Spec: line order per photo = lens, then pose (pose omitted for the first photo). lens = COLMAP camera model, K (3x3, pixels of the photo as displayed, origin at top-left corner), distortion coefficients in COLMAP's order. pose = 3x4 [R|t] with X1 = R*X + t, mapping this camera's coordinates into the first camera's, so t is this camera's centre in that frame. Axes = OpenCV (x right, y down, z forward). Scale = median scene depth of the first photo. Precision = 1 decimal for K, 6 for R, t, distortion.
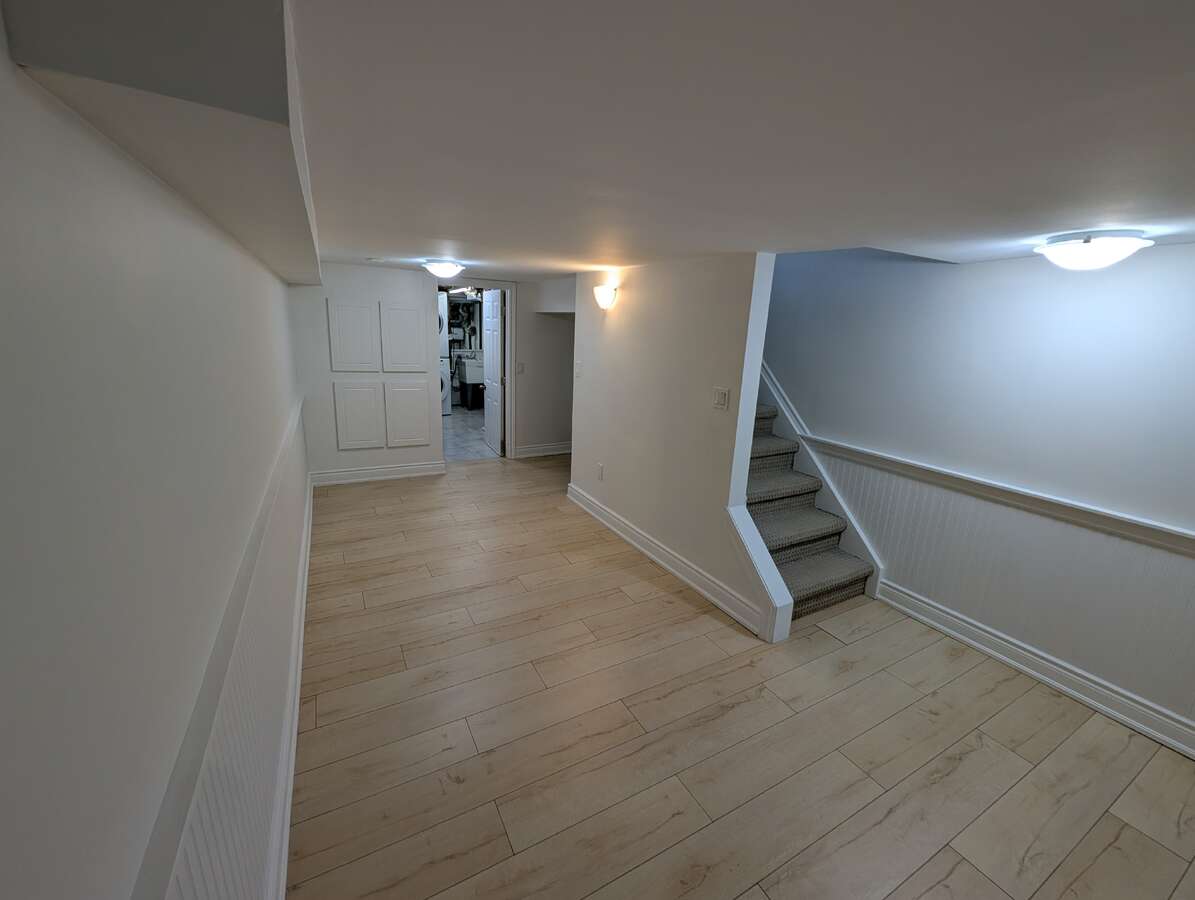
lens RADIAL K [[491.6, 0, 594.8], [0, 491.6, 449.6], [0, 0, 1]] dist [-0.001220, -0.000124]
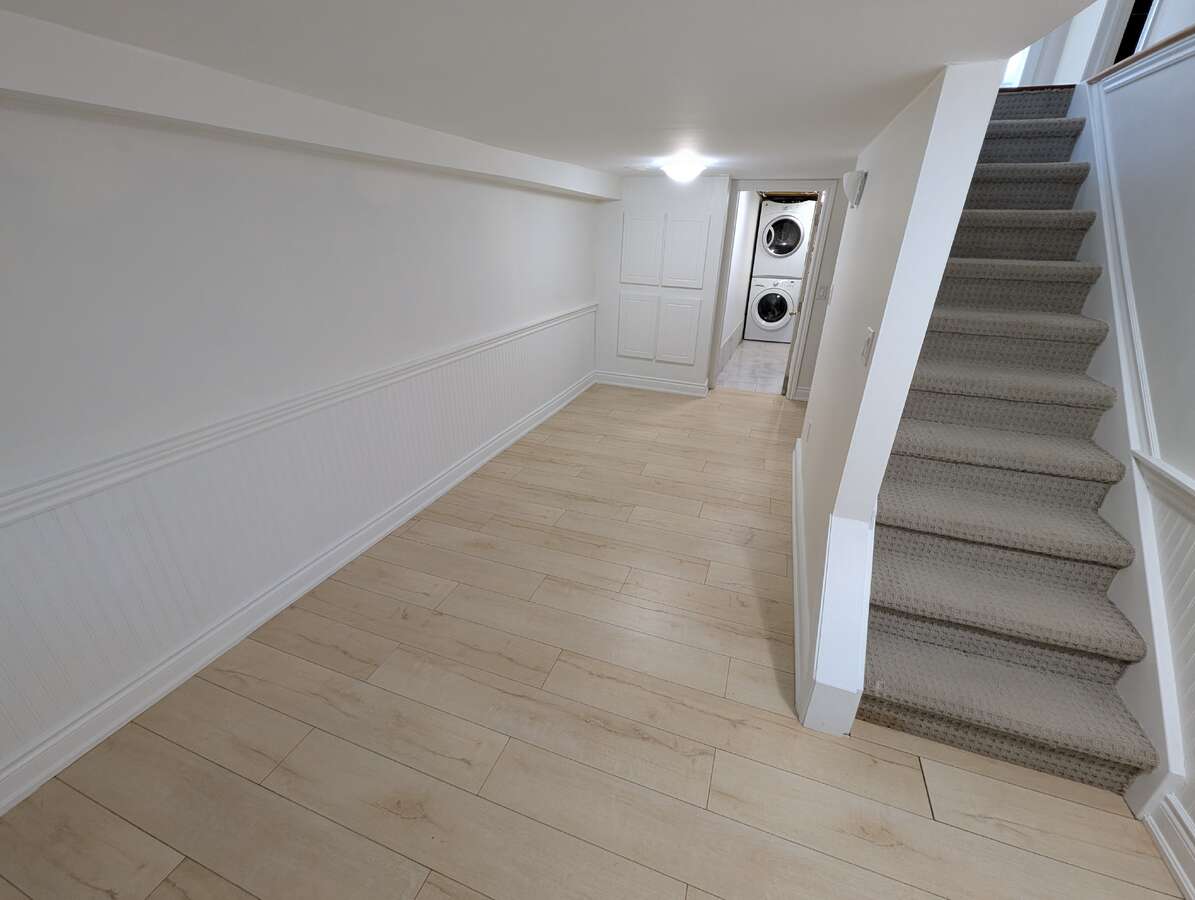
lens RADIAL K [[491.6, 0, 596.3], [0, 491.6, 447.4], [0, 0, 1]] dist [-0.001220, -0.000124]
pose [[0.664688, 0.282149, -0.691796, 0.430861], [-0.182674, 0.959220, 0.215703, -0.046105], [0.724445, -0.017002, 0.689123, 0.284916]]
